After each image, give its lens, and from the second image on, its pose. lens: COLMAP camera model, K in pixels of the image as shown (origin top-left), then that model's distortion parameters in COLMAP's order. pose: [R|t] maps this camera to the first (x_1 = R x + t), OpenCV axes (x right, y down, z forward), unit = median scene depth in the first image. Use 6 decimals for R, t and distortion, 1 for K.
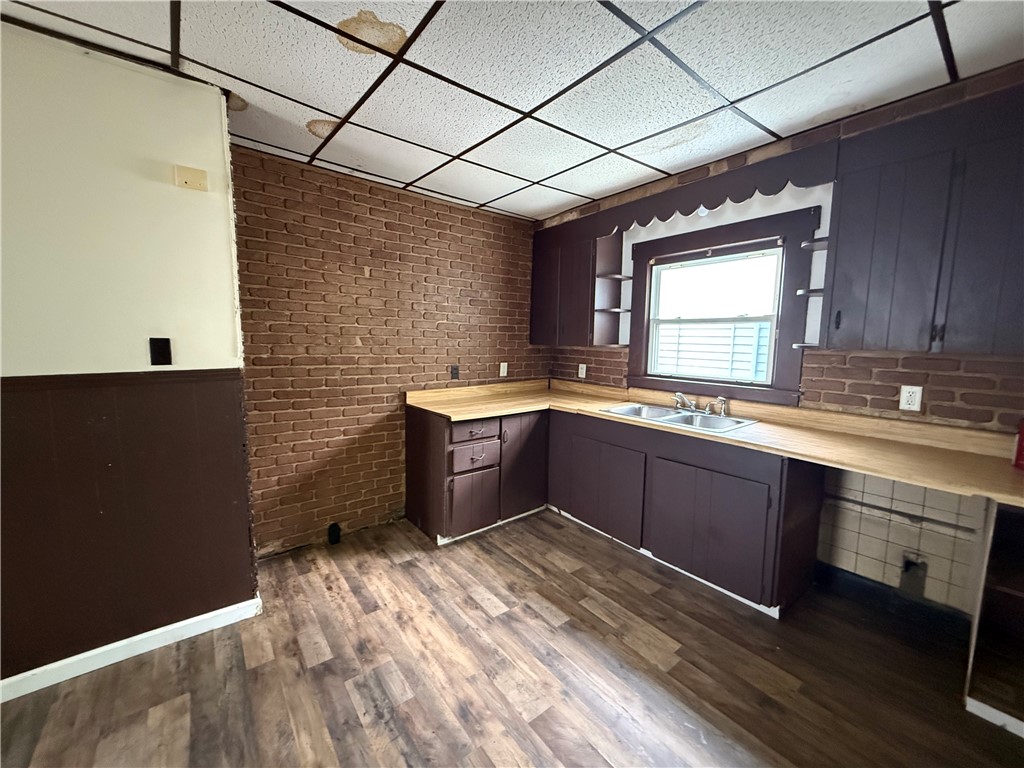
lens RADIAL K [[407.0, 0, 511.2], [0, 407.0, 383.9], [0, 0, 1]] dist [-0.000058, -0.000110]
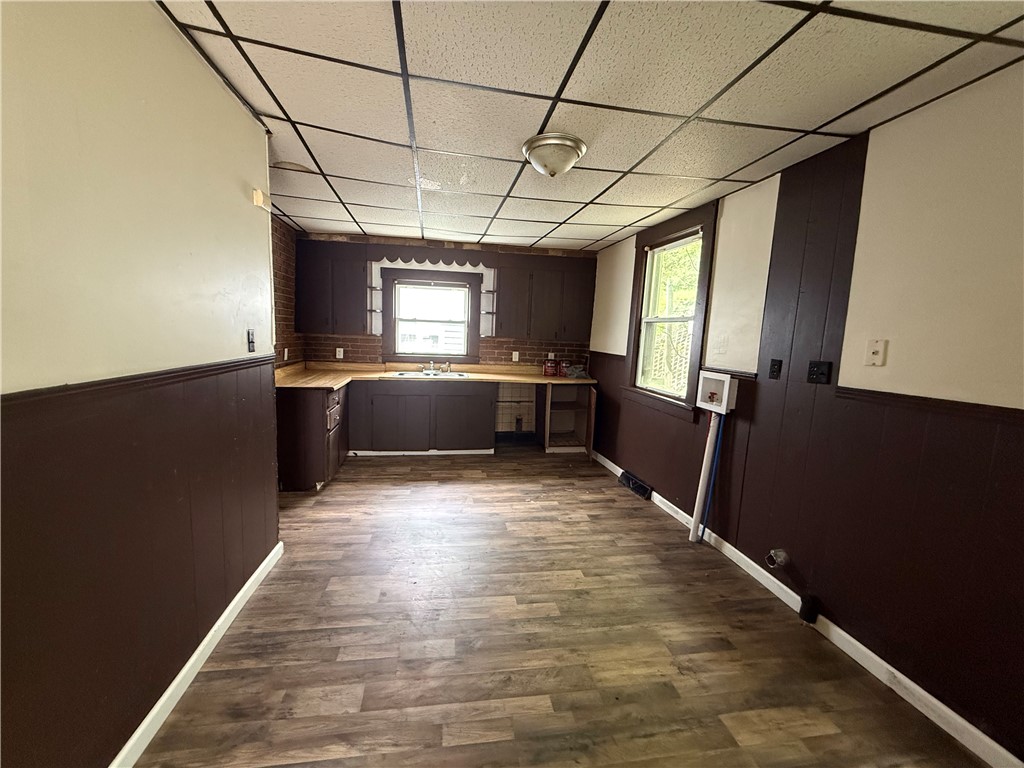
lens RADIAL K [[407.0, 0, 506.1], [0, 407.0, 385.8], [0, 0, 1]] dist [-0.000058, -0.000110]
pose [[0.478205, -0.104429, 0.872018, -1.084466], [0.069188, 0.994299, 0.081131, 0.004689], [-0.875519, 0.021536, 0.482704, -0.164180]]
